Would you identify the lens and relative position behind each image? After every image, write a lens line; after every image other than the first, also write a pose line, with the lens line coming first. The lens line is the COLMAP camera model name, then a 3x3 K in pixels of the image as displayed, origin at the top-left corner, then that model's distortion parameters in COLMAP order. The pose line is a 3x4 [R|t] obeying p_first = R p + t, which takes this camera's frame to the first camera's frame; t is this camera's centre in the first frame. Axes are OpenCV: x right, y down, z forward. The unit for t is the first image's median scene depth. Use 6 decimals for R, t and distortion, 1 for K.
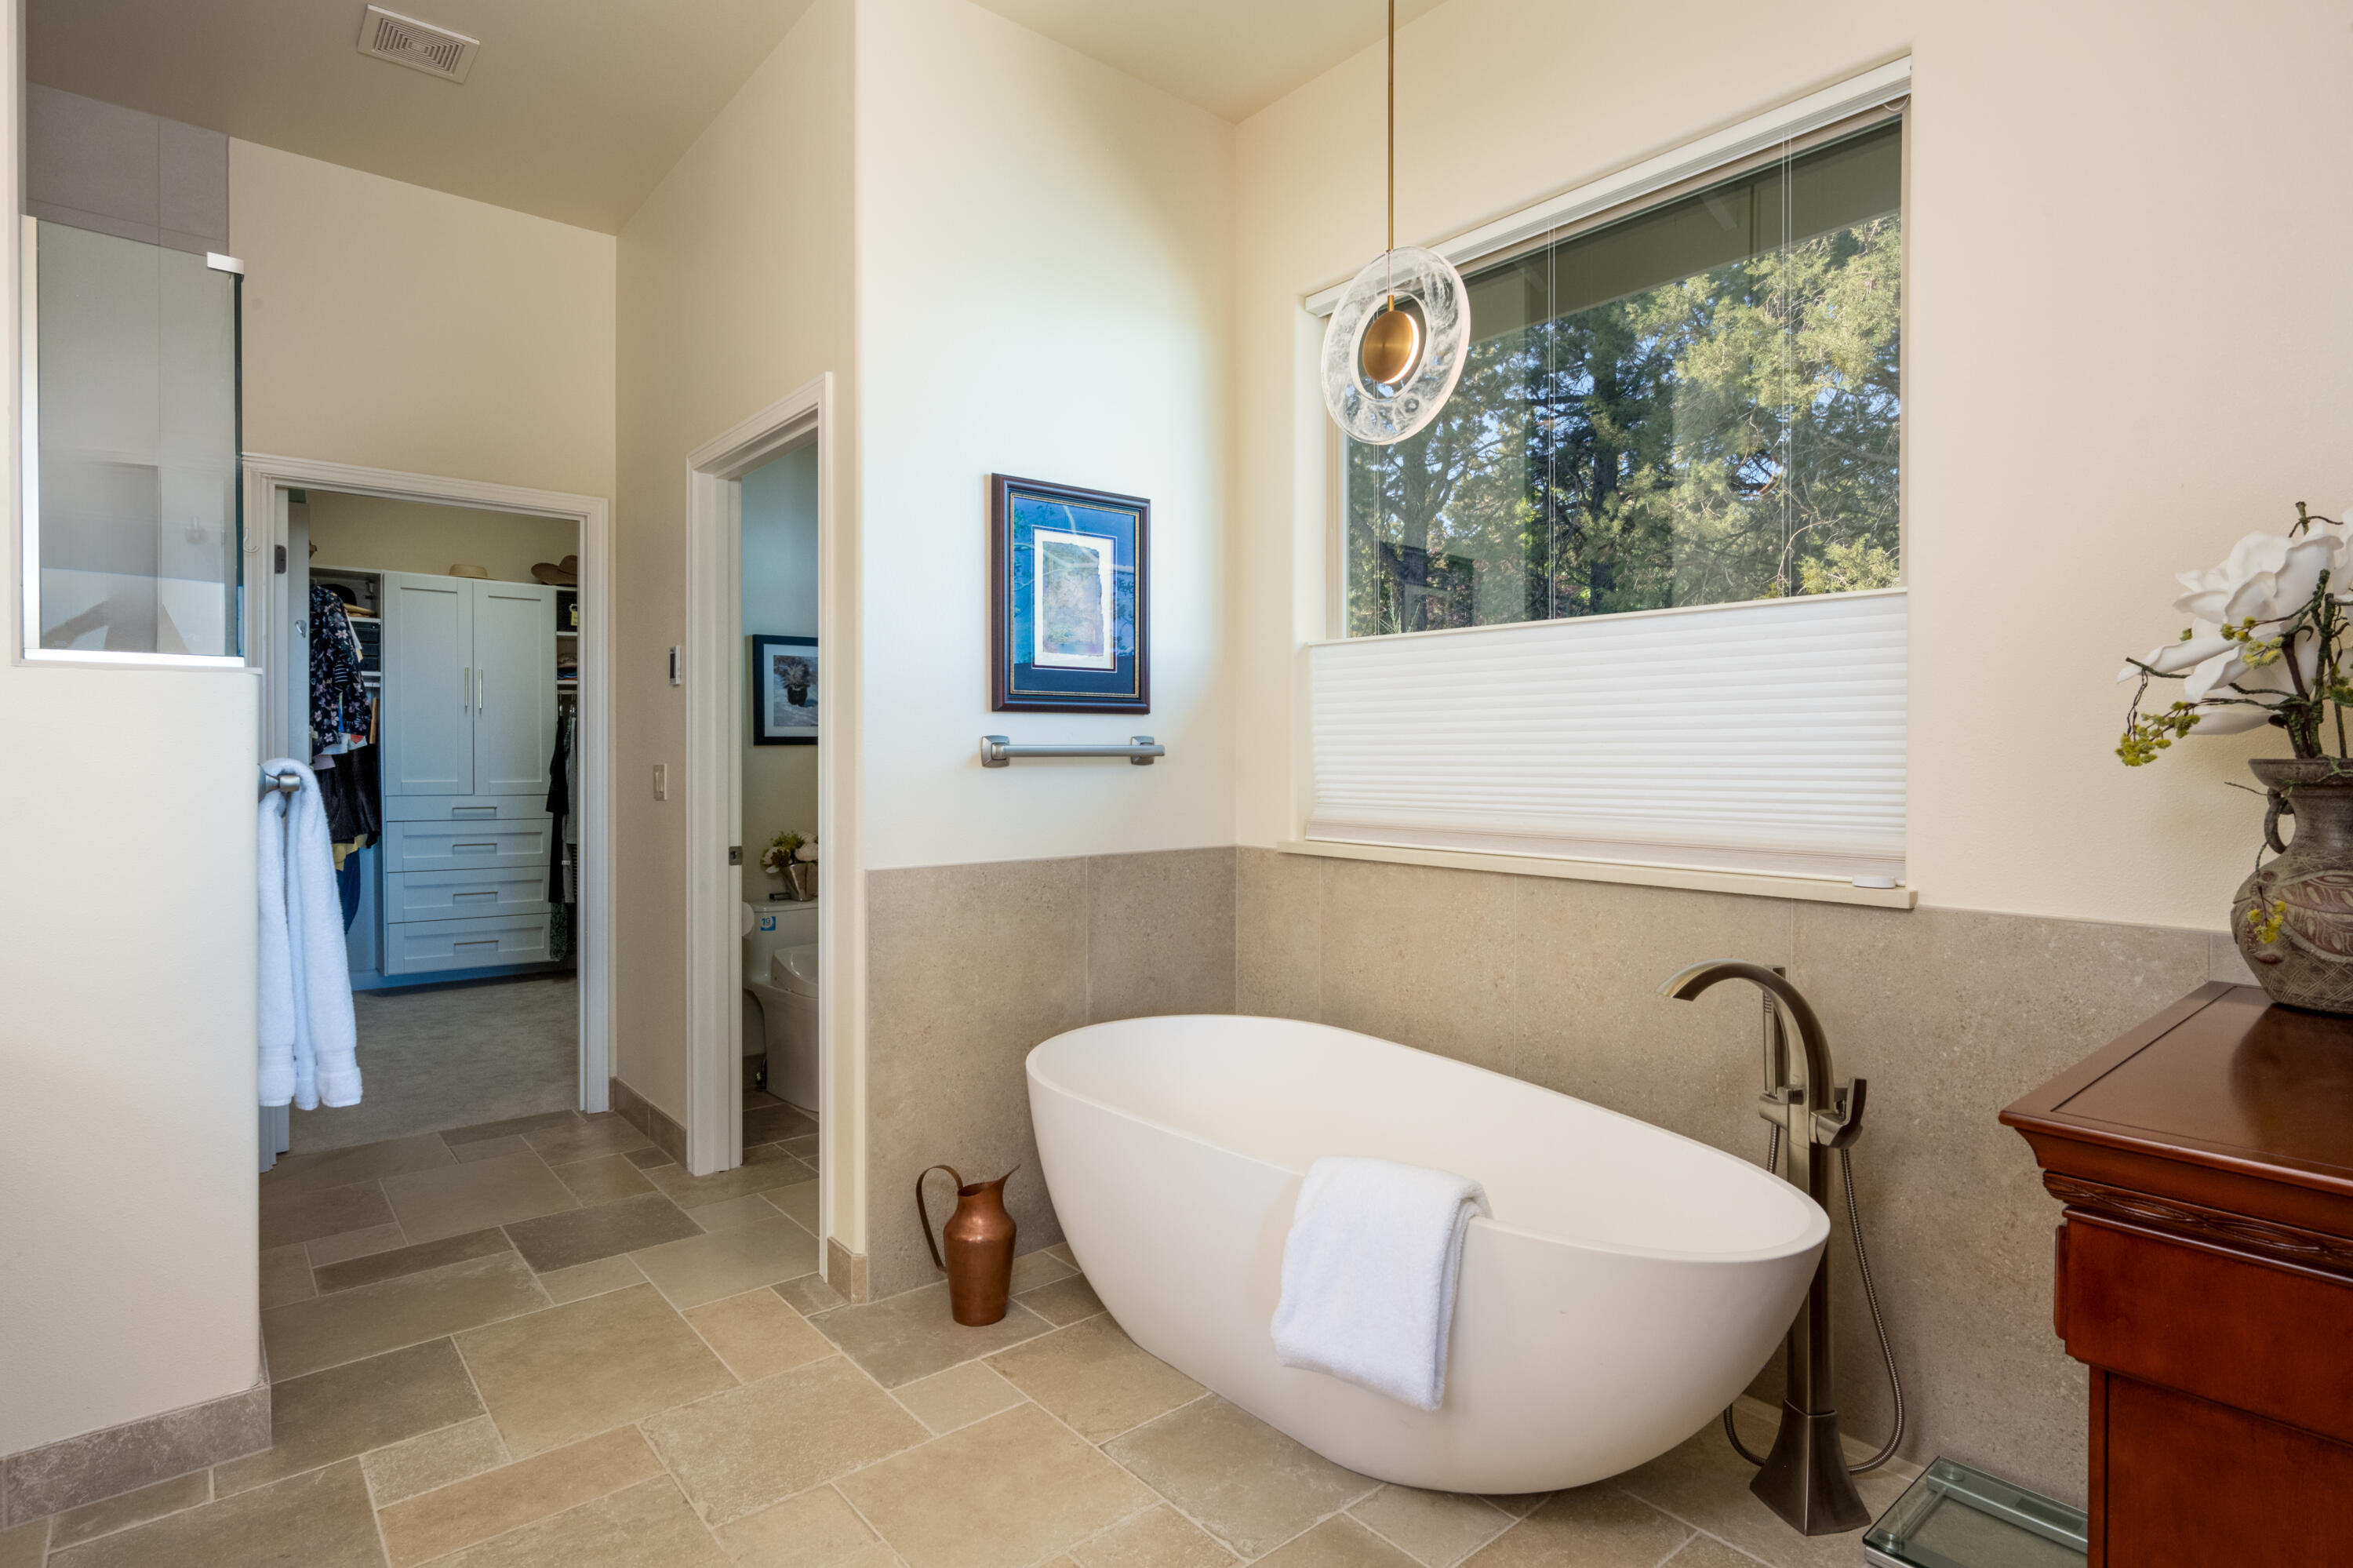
lens RADIAL K [[1174.5, 0, 1172.4], [0, 1174.5, 755.2], [0, 0, 1]] dist [0.053491, -0.016676]
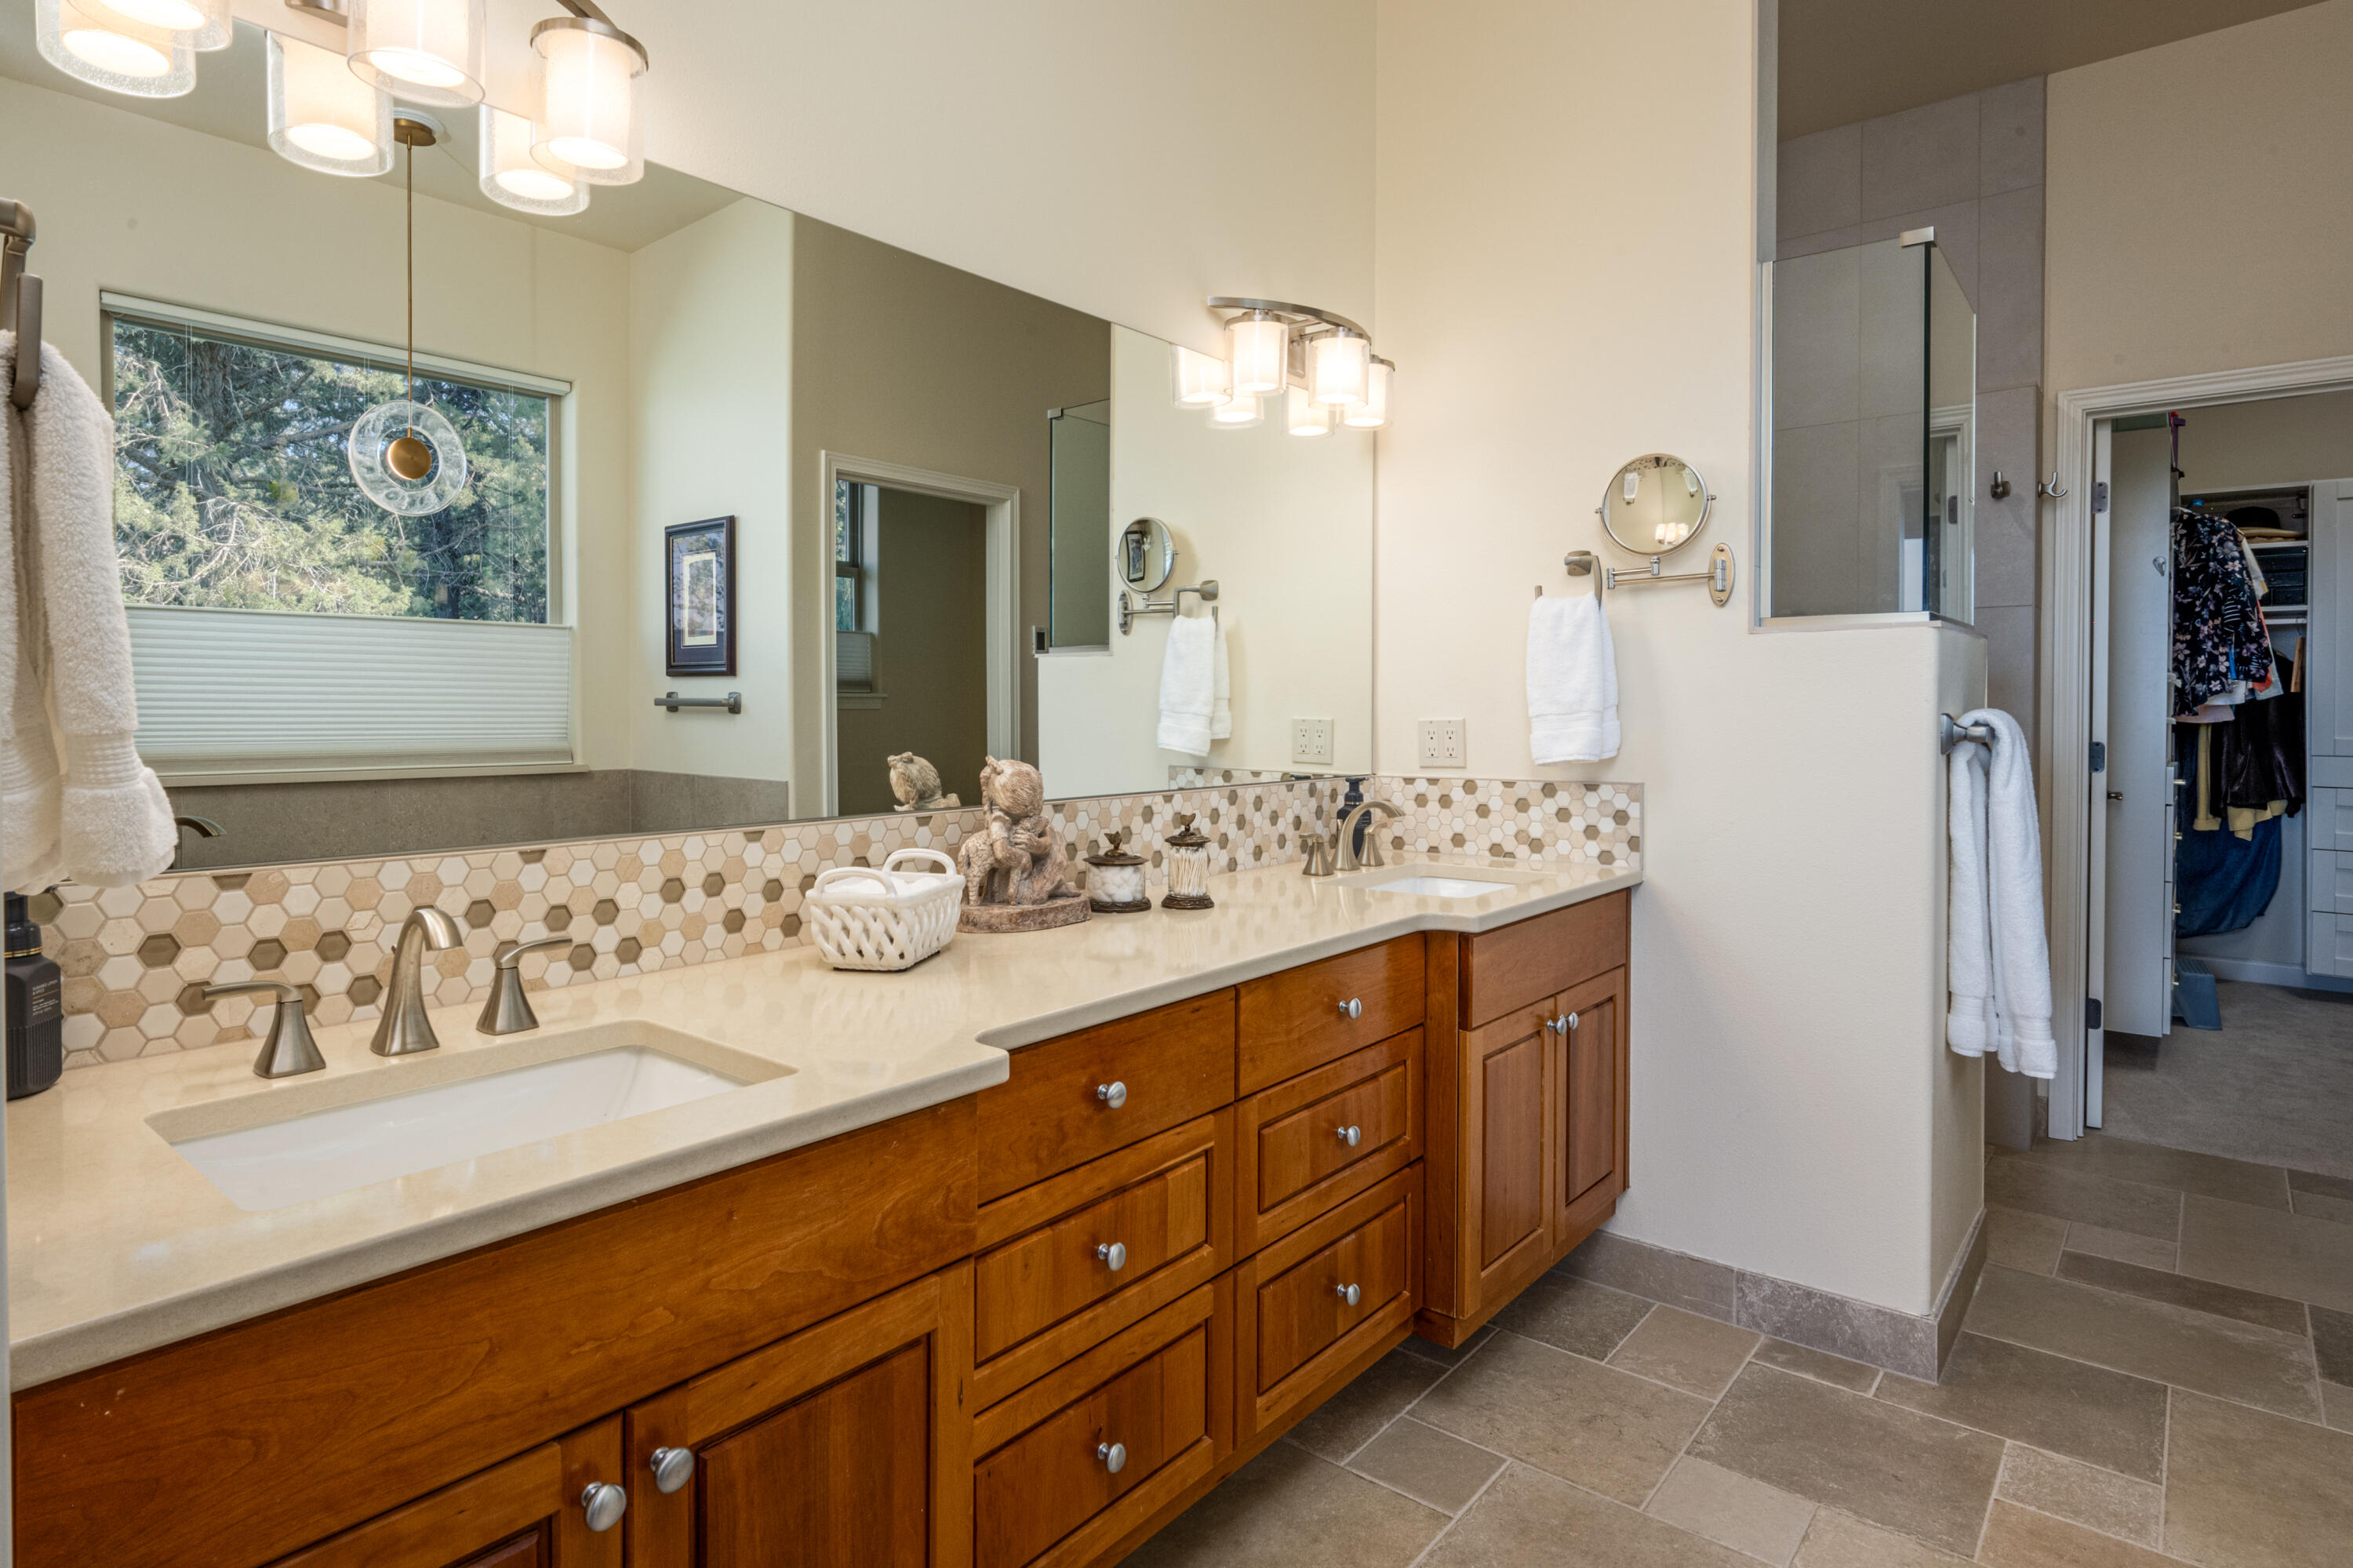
lens RADIAL K [[1306.6, 0, 1170.6], [0, 1306.6, 729.2], [0, 0, 1]] dist [0.000564, 0.000249]
pose [[0.199107, 0.021338, -0.979745, 0.148473], [-0.003467, 0.999772, 0.021069, -0.000600], [0.979972, -0.000798, 0.199136, 0.114583]]
